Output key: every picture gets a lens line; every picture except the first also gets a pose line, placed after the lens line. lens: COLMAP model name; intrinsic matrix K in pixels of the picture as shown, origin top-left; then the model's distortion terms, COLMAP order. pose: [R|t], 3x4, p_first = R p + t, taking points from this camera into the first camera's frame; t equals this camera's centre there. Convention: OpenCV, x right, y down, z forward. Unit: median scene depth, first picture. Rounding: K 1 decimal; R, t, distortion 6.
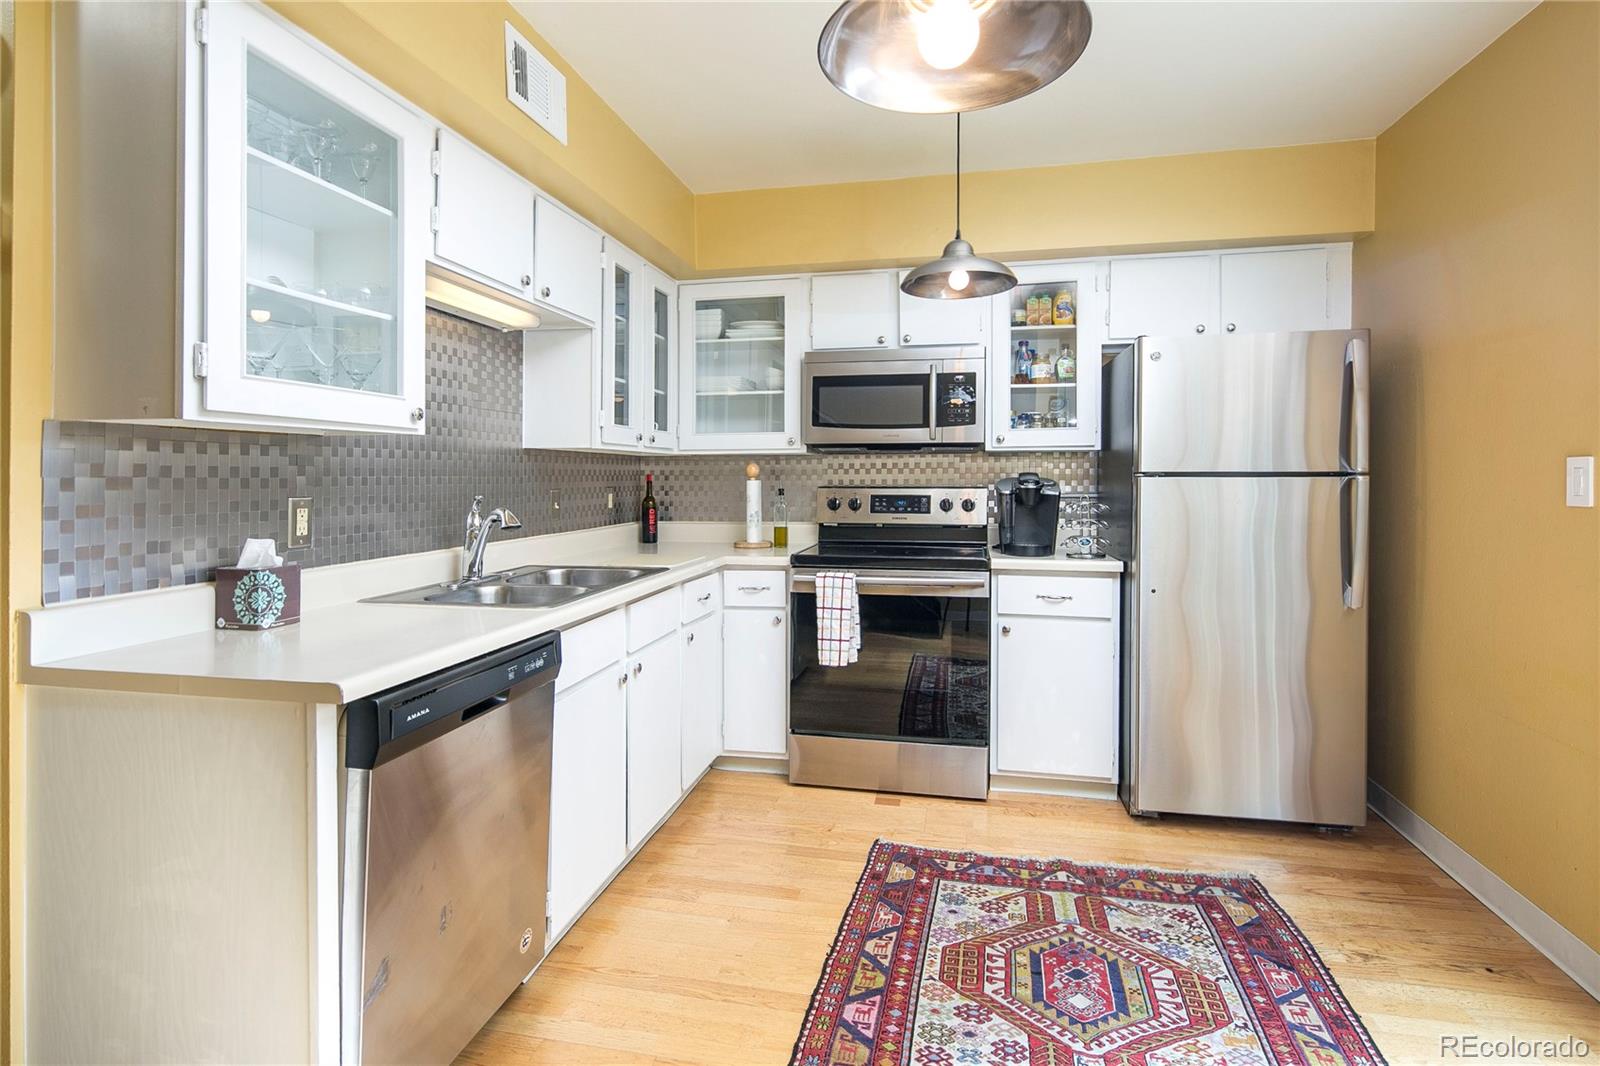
lens RADIAL K [[780.8, 0, 817.0], [0, 780.8, 481.1], [0, 0, 1]] dist [0.003274, -0.002475]
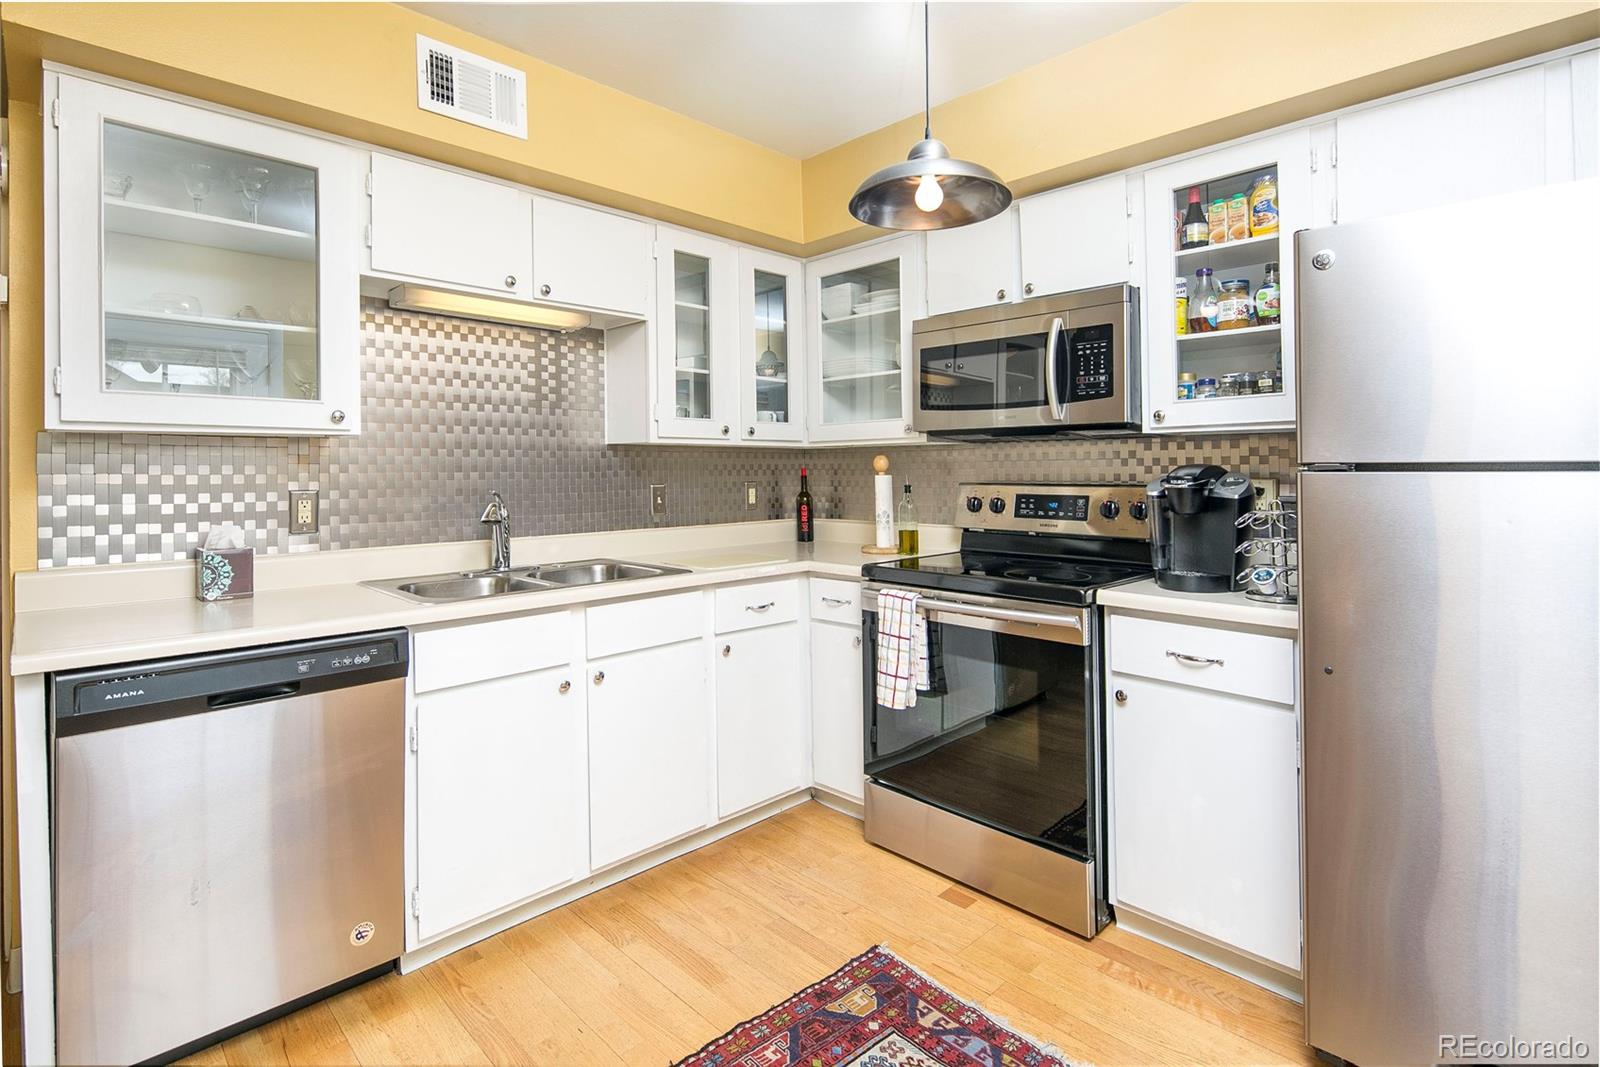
lens RADIAL K [[780.8, 0, 797.7], [0, 780.8, 462.3], [0, 0, 1]] dist [0.003274, -0.002475]
pose [[0.828919, -0.007040, -0.559324, 0.371605], [-0.000297, 0.999915, -0.013026, -0.004264], [0.559368, 0.010963, 0.828847, 0.263860]]
